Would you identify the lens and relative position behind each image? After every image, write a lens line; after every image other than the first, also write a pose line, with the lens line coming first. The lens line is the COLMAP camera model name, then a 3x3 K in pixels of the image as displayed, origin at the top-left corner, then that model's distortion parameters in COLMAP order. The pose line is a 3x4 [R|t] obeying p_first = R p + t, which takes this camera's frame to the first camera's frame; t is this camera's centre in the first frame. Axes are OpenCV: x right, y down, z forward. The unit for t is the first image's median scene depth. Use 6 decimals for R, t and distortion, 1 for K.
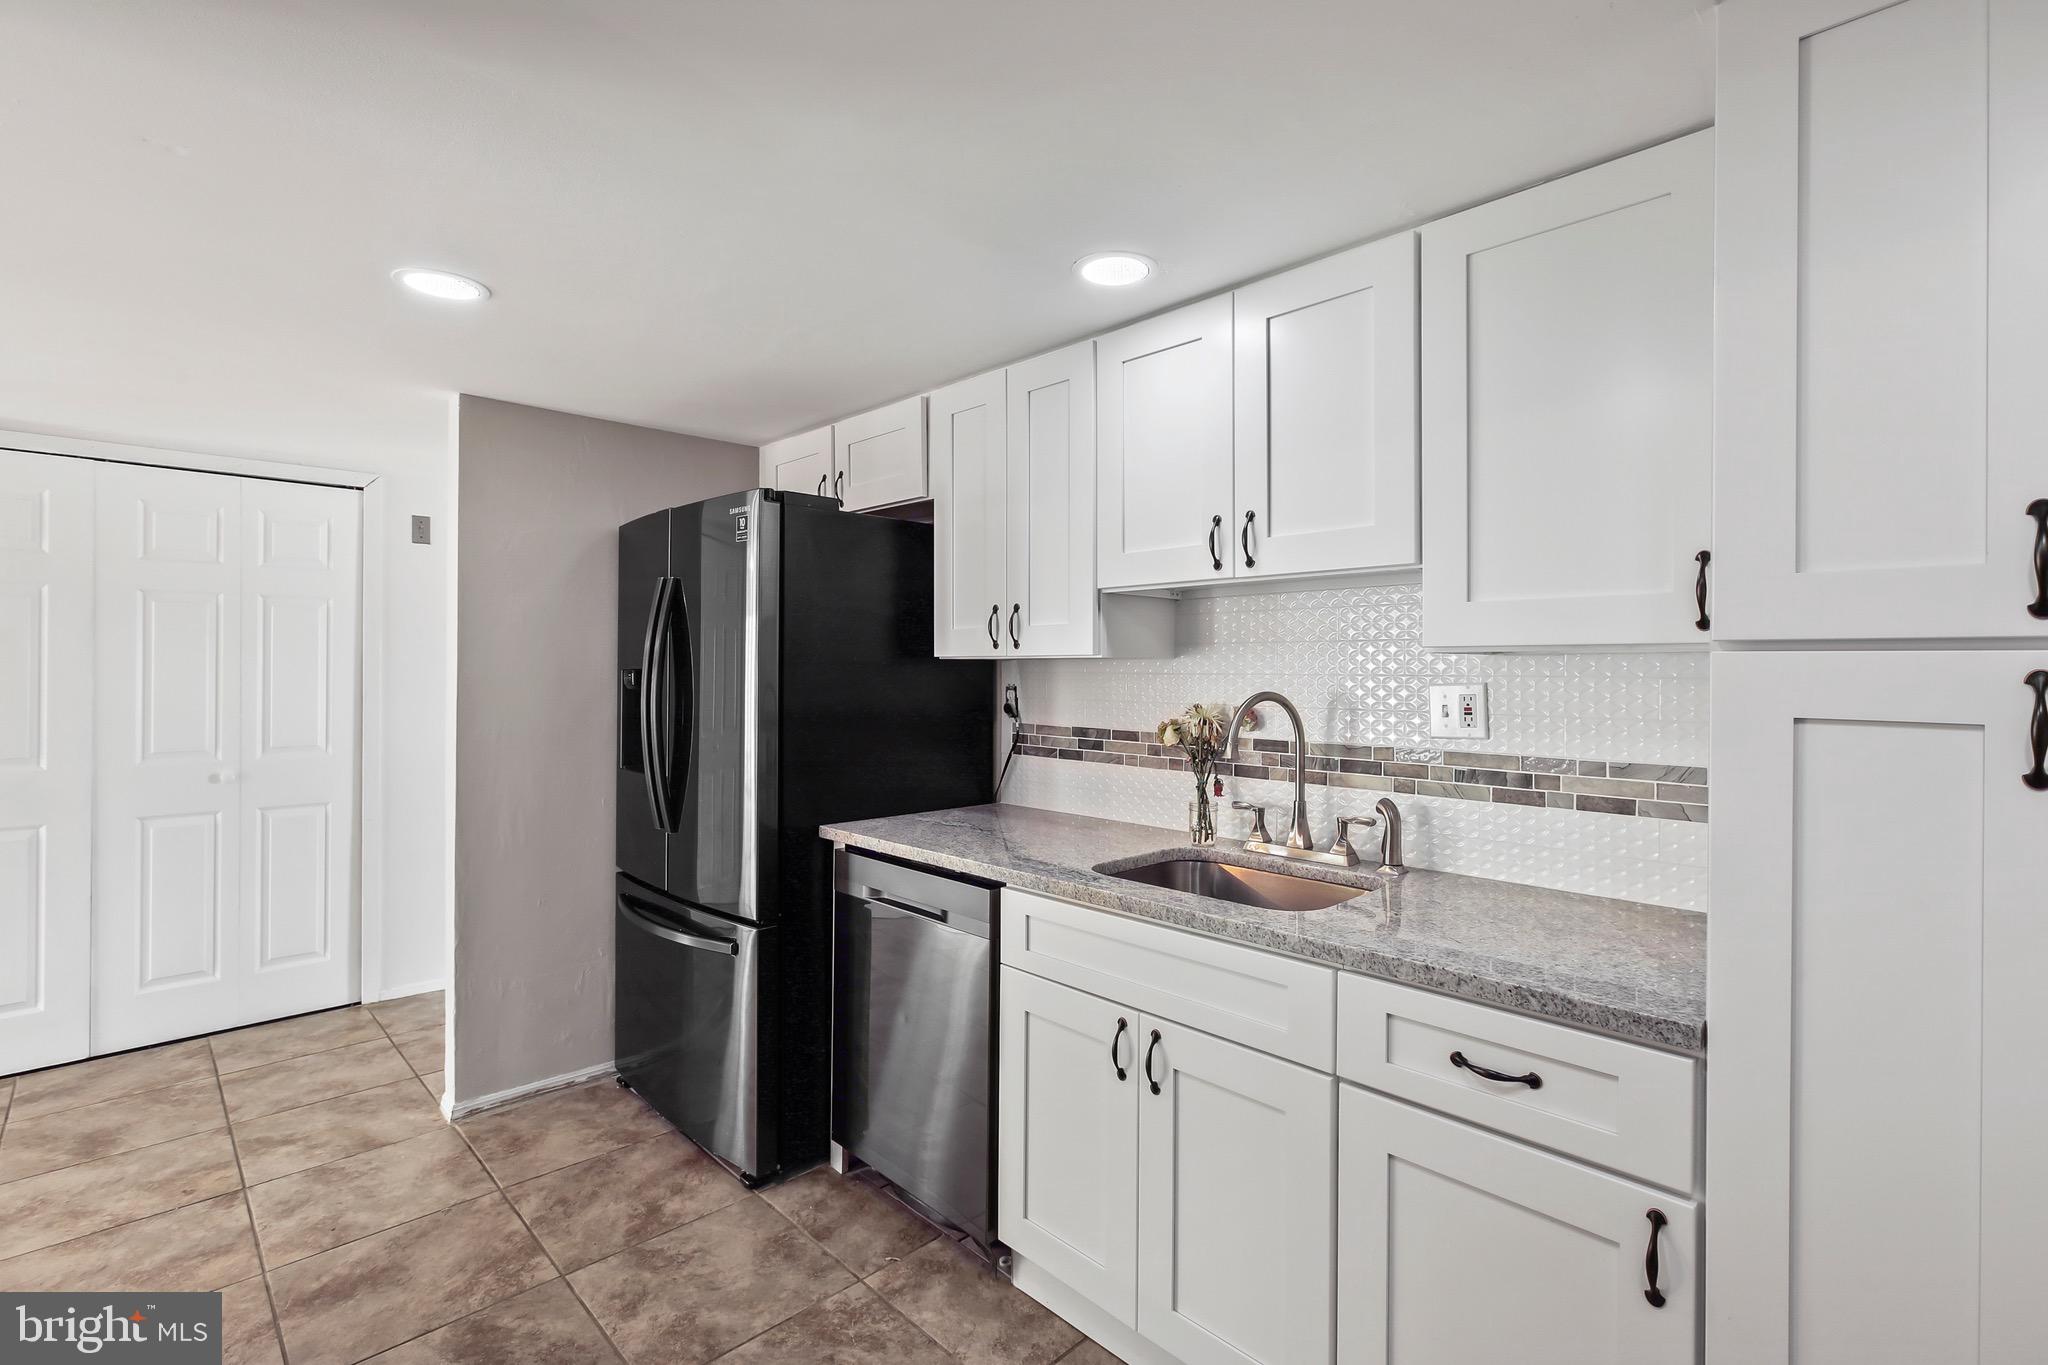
lens RADIAL K [[928.4, 0, 1044.8], [0, 928.4, 664.6], [0, 0, 1]] dist [-0.001942, 0.000278]
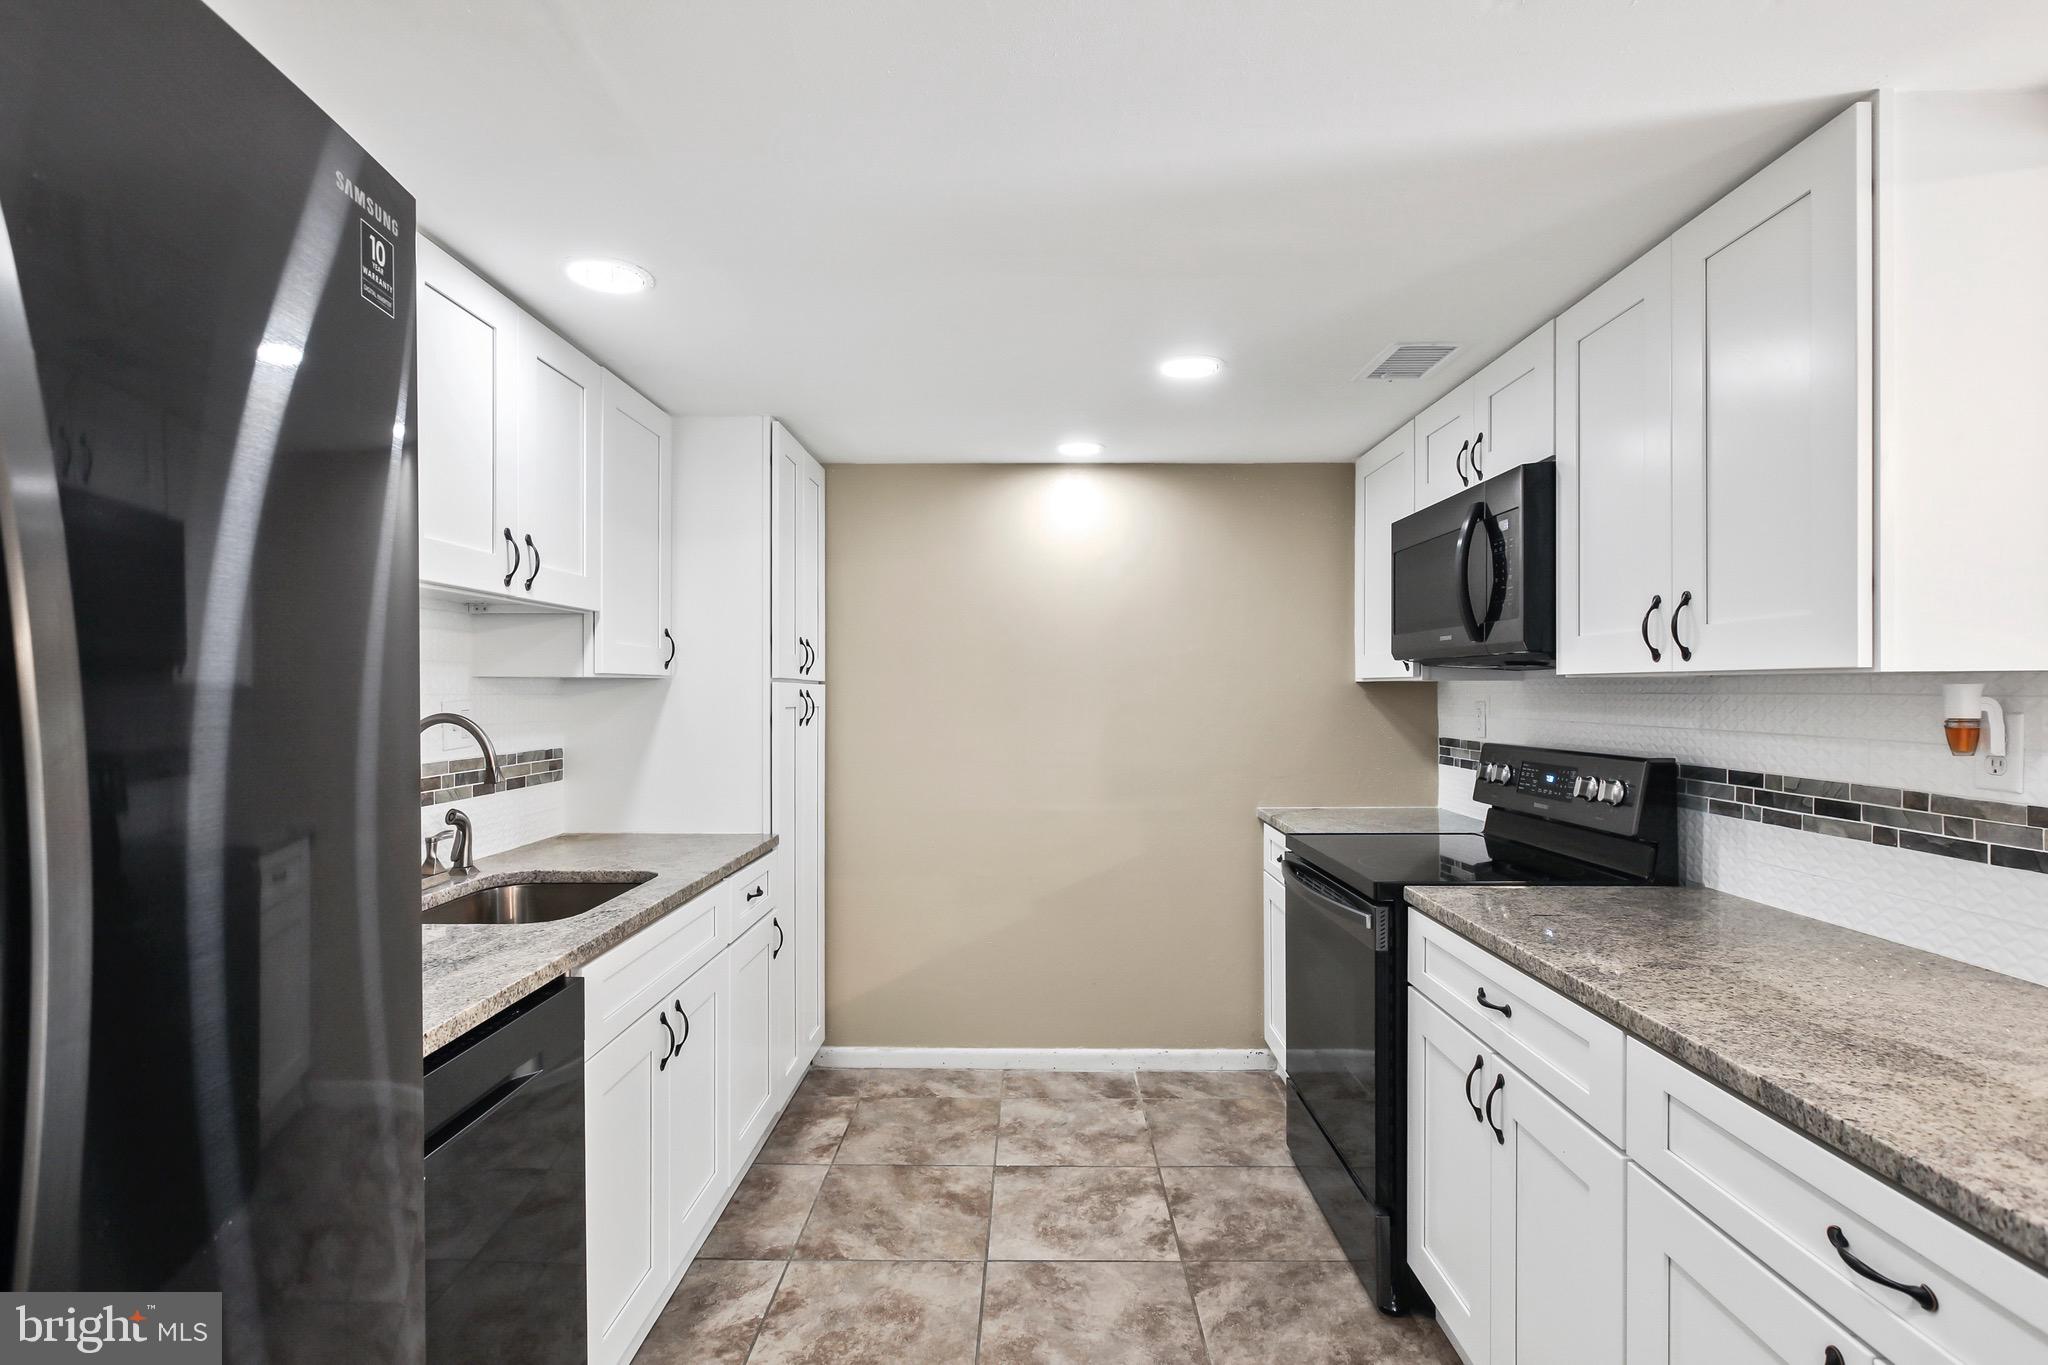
lens RADIAL K [[970.9, 0, 1021.8], [0, 970.9, 691.4], [0, 0, 1]] dist [0.000085, 0.000430]
pose [[-0.697309, -0.005006, 0.716753, -0.897809], [-0.007278, 0.999974, -0.000096, 0.003753], [-0.716734, -0.005283, -0.697327, 1.317192]]
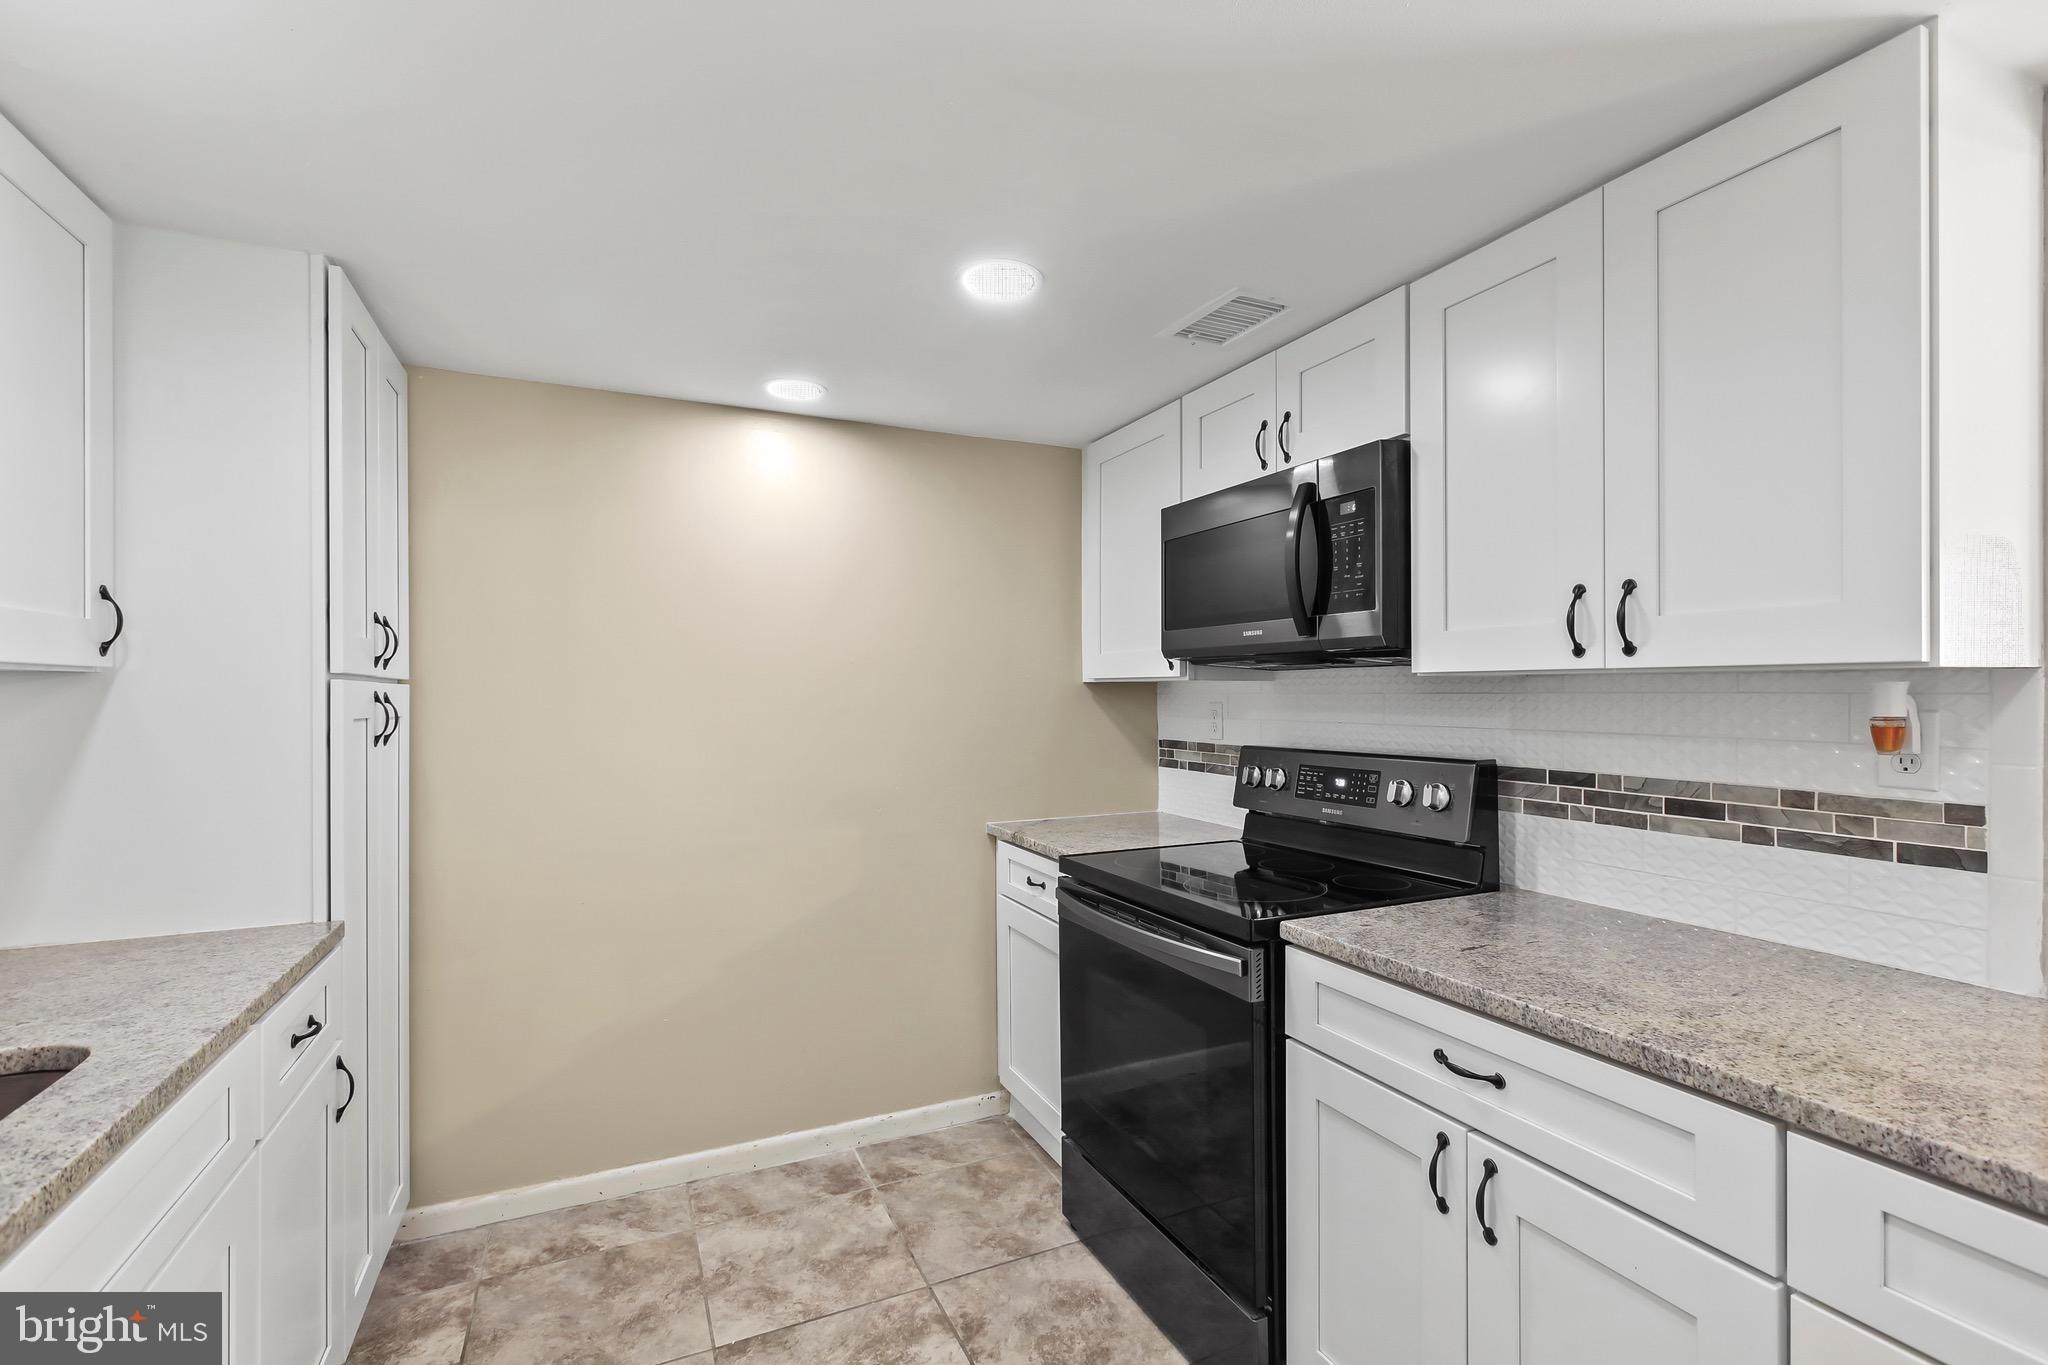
lens RADIAL K [[913.1, 0, 1026.2], [0, 913.1, 693.4], [0, 0, 1]] dist [0.001378, 0.000993]
pose [[-0.939539, -0.002025, 0.342436, -0.503057], [-0.003566, 0.999986, -0.003869, 0.006556], [-0.342424, -0.004857, -0.939533, 1.154354]]
